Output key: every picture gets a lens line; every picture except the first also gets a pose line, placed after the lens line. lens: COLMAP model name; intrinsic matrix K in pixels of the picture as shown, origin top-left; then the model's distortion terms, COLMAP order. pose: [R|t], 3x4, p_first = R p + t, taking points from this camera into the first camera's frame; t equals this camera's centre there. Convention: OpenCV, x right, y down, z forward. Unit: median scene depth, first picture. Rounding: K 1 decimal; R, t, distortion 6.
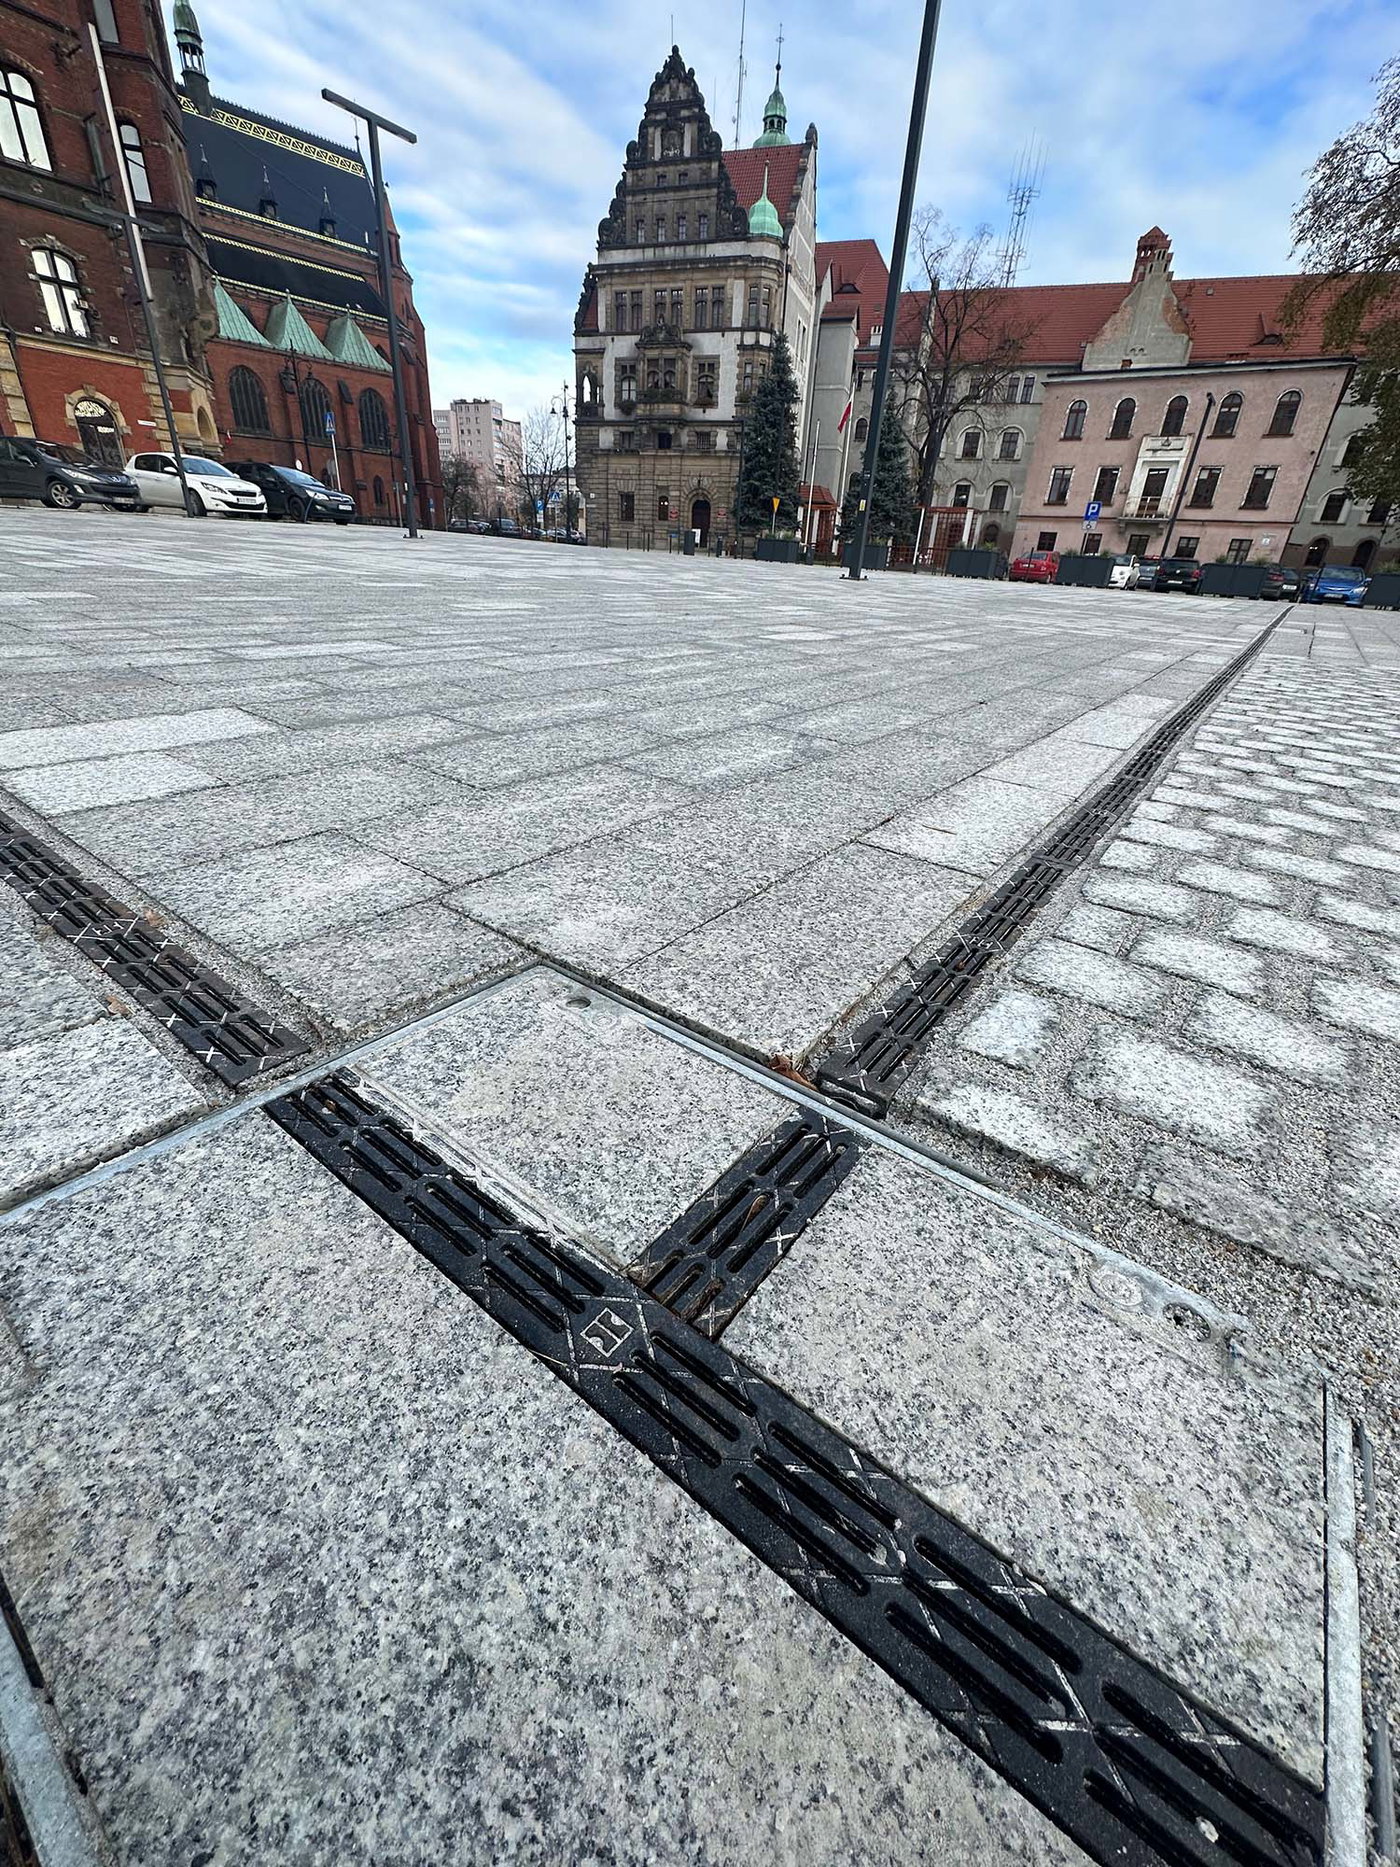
lens RADIAL K [[748.8, 0, 700.0], [0, 748.8, 933.5], [0, 0, 1]] dist [-0.000982, -0.000776]
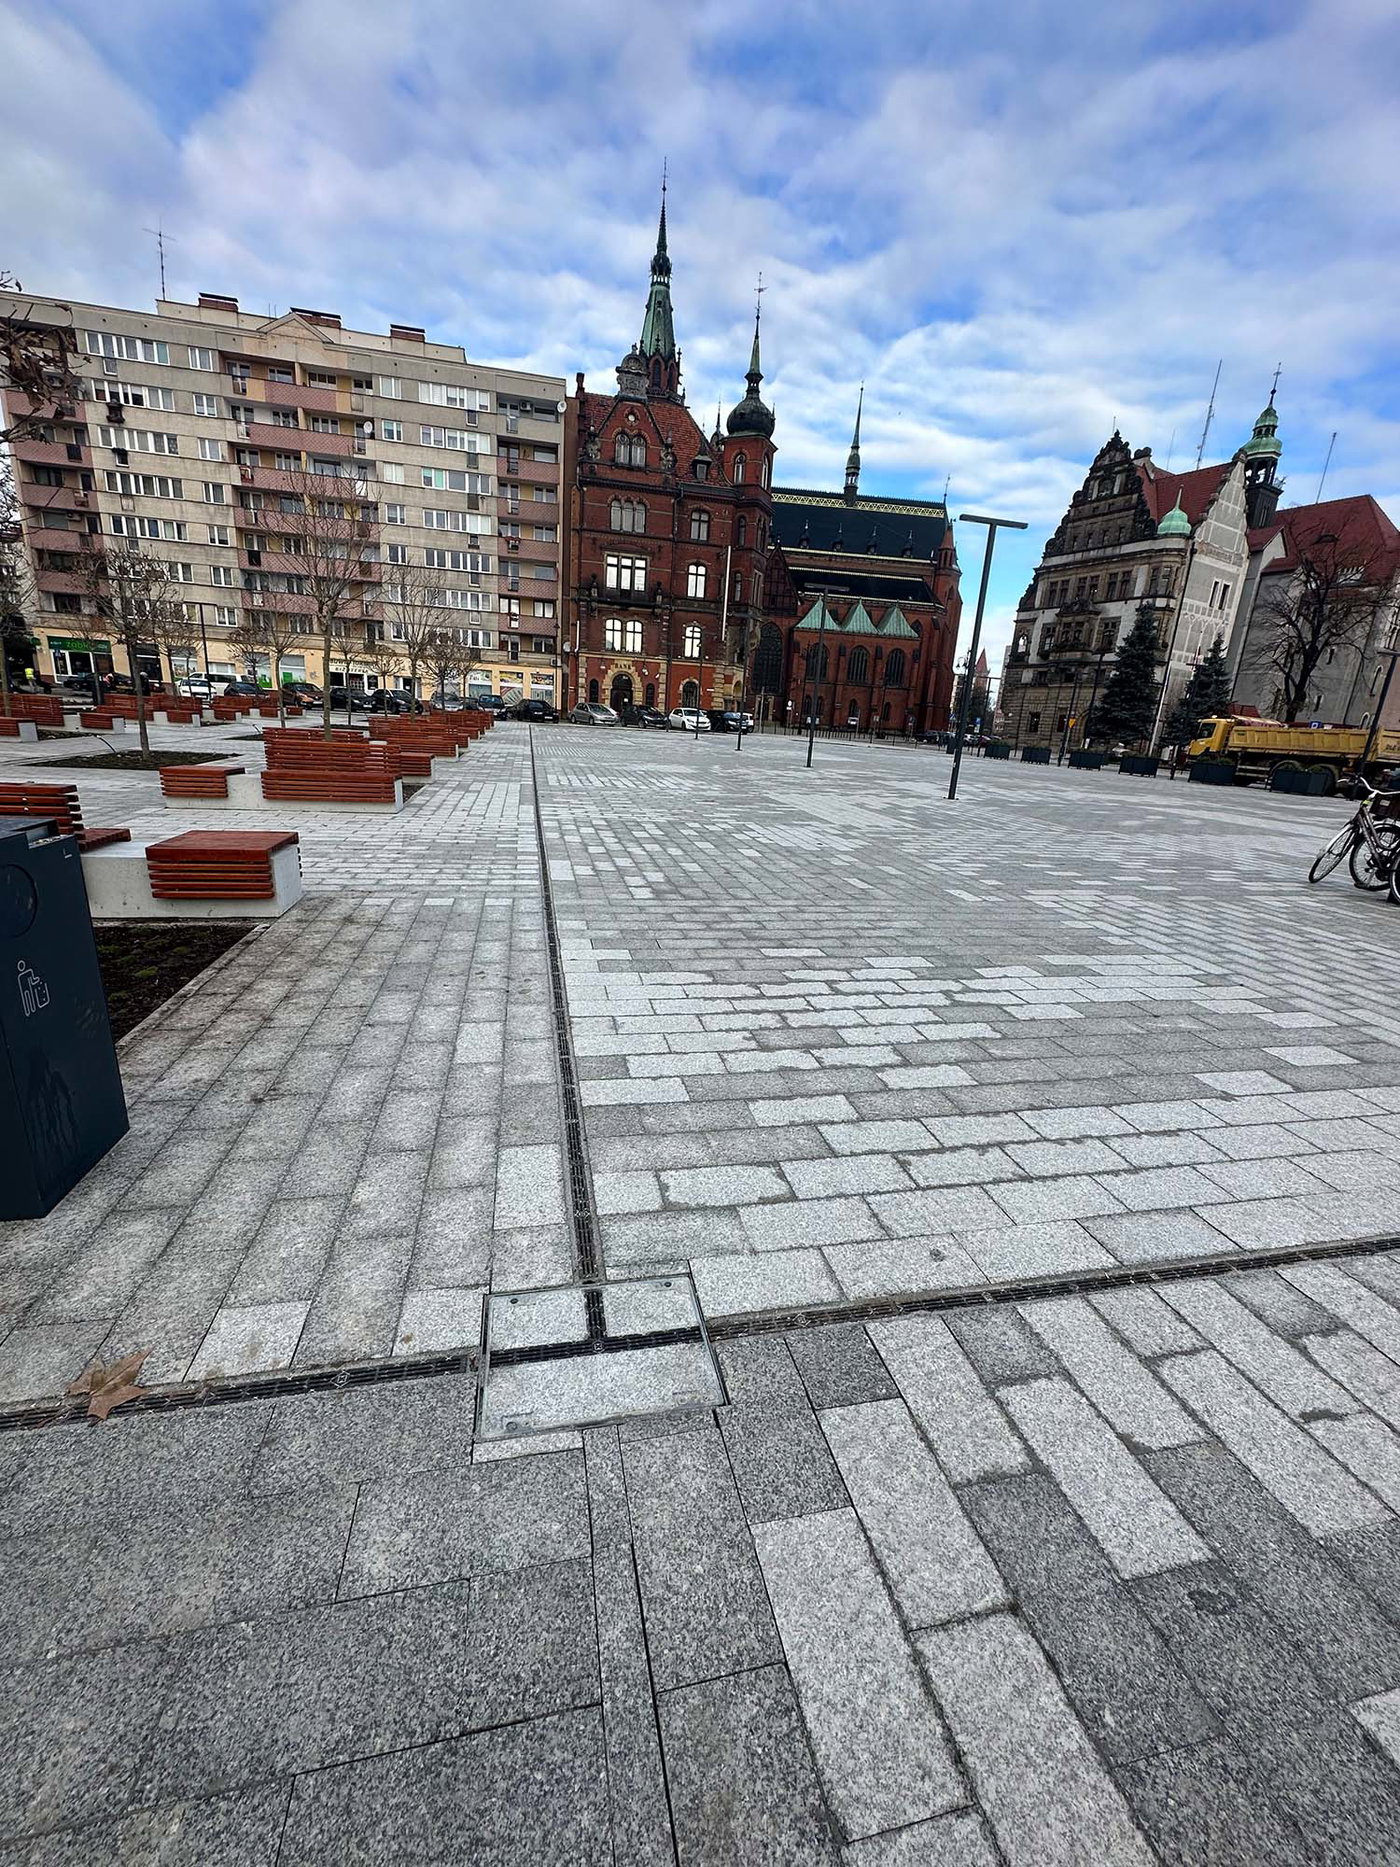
lens RADIAL K [[748.8, 0, 700.0], [0, 748.8, 933.5], [0, 0, 1]] dist [-0.000982, -0.000776]
pose [[0.761732, 0.172772, -0.624431, 0.377010], [-0.315028, 0.940954, -0.123946, 0.133583], [0.566147, 0.291127, 0.771183, -0.252075]]
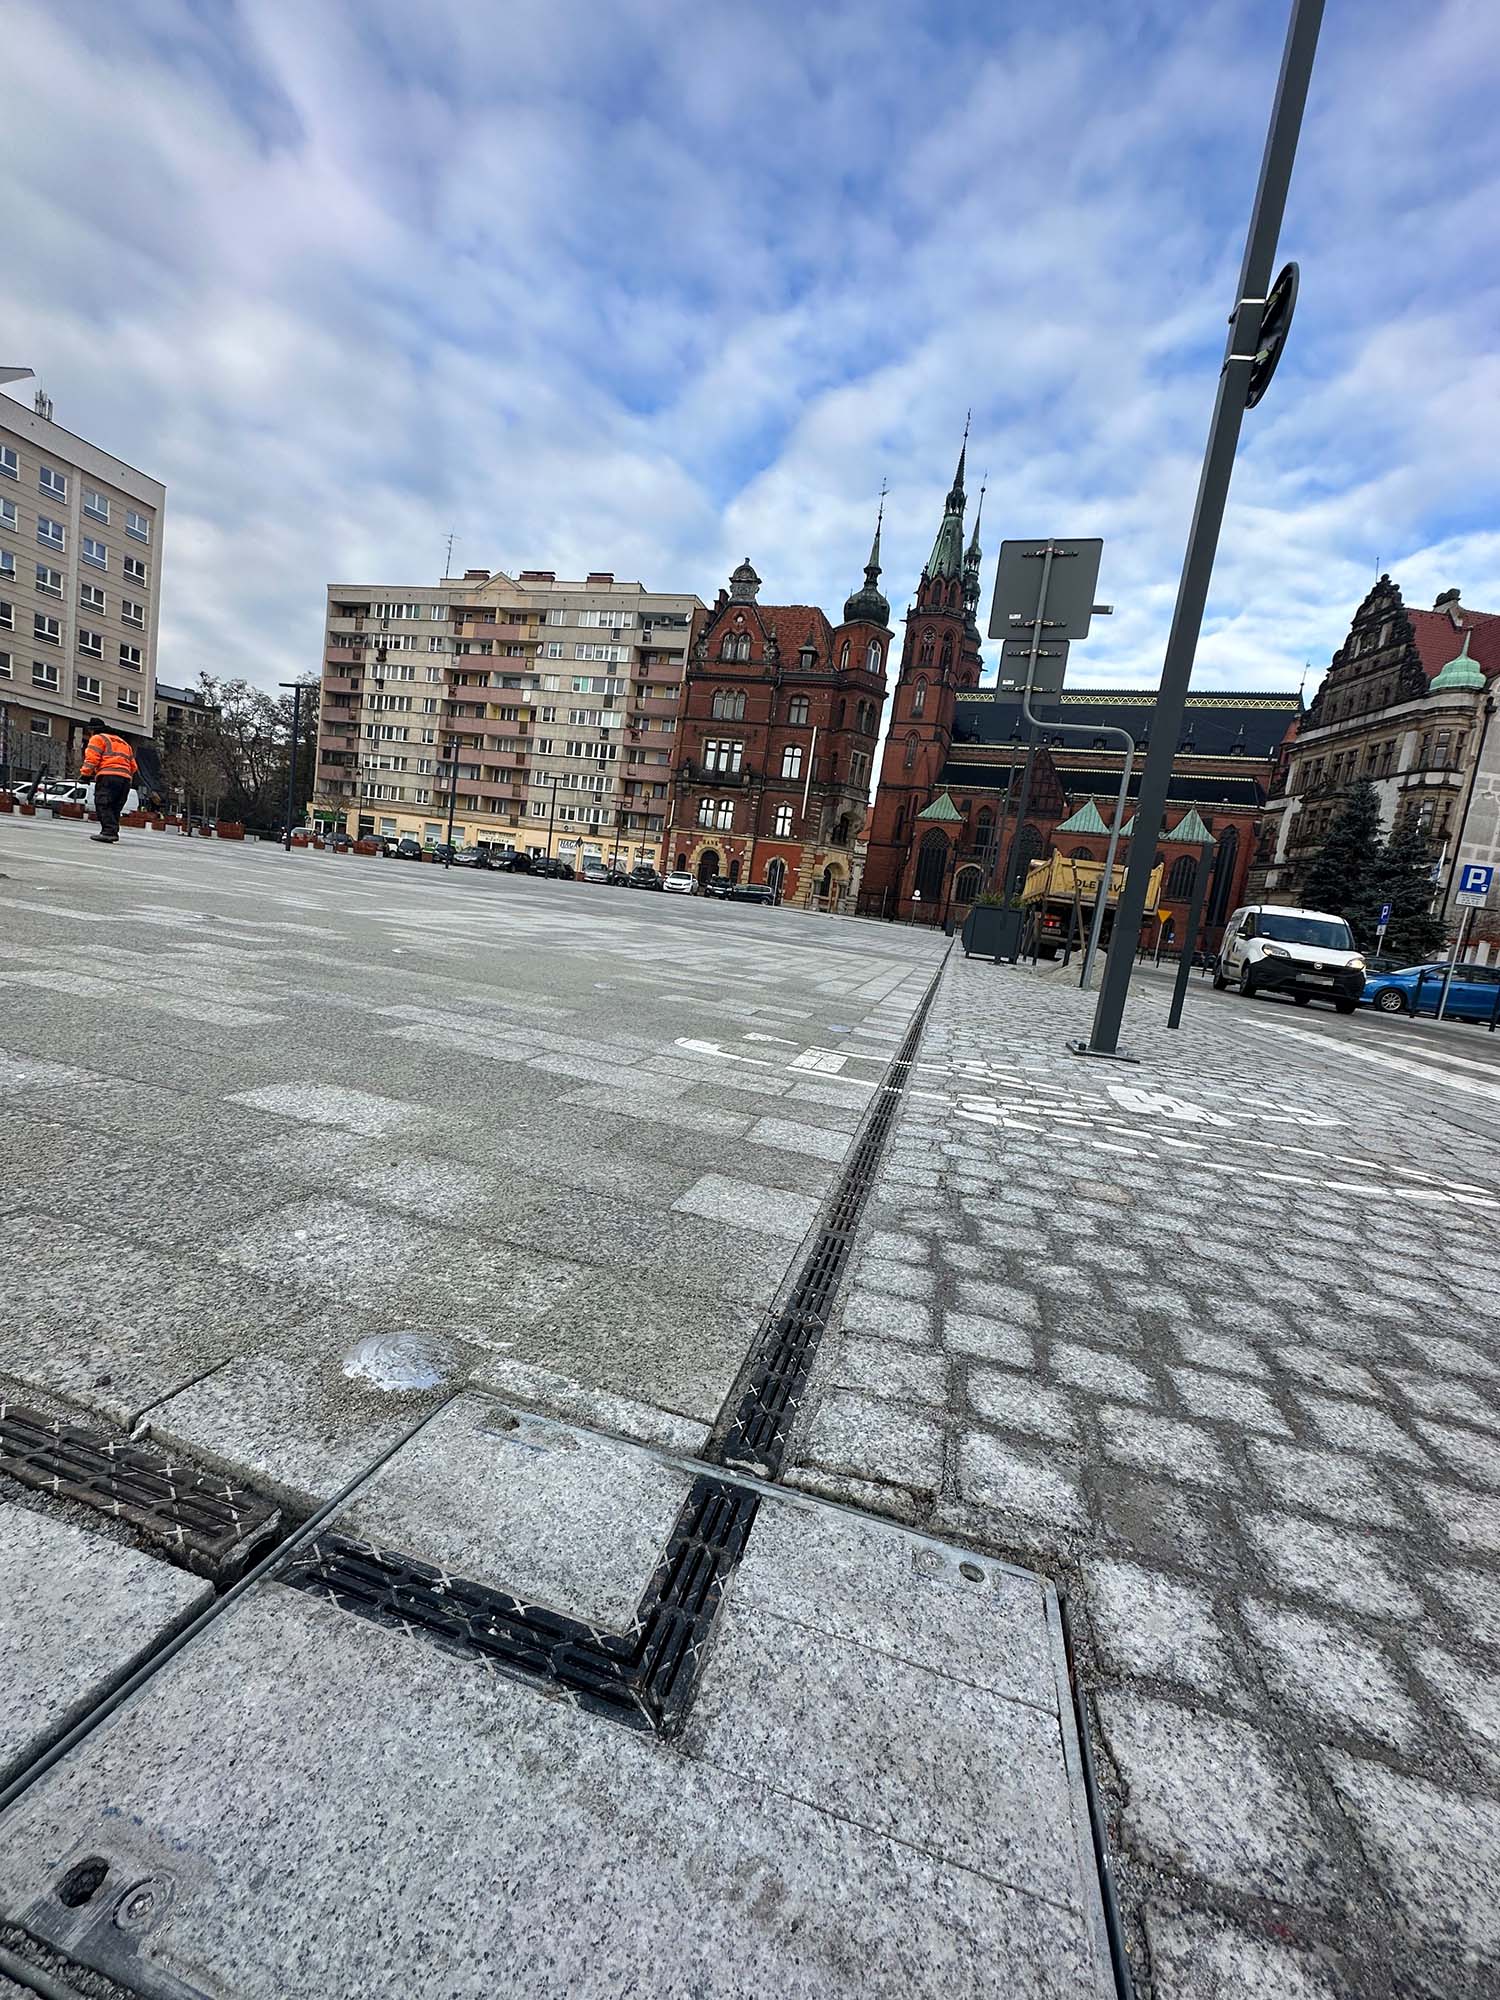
lens RADIAL K [[802.2, 0, 750.0], [0, 802.2, 1000.0], [0, 0, 1]] dist [-0.000982, -0.000776]
pose [[0.379220, 0.101954, -0.919673, 0.681074], [-0.516332, 0.848096, -0.118887, -0.032102], [0.767850, 0.519941, 0.374257, 0.149739]]
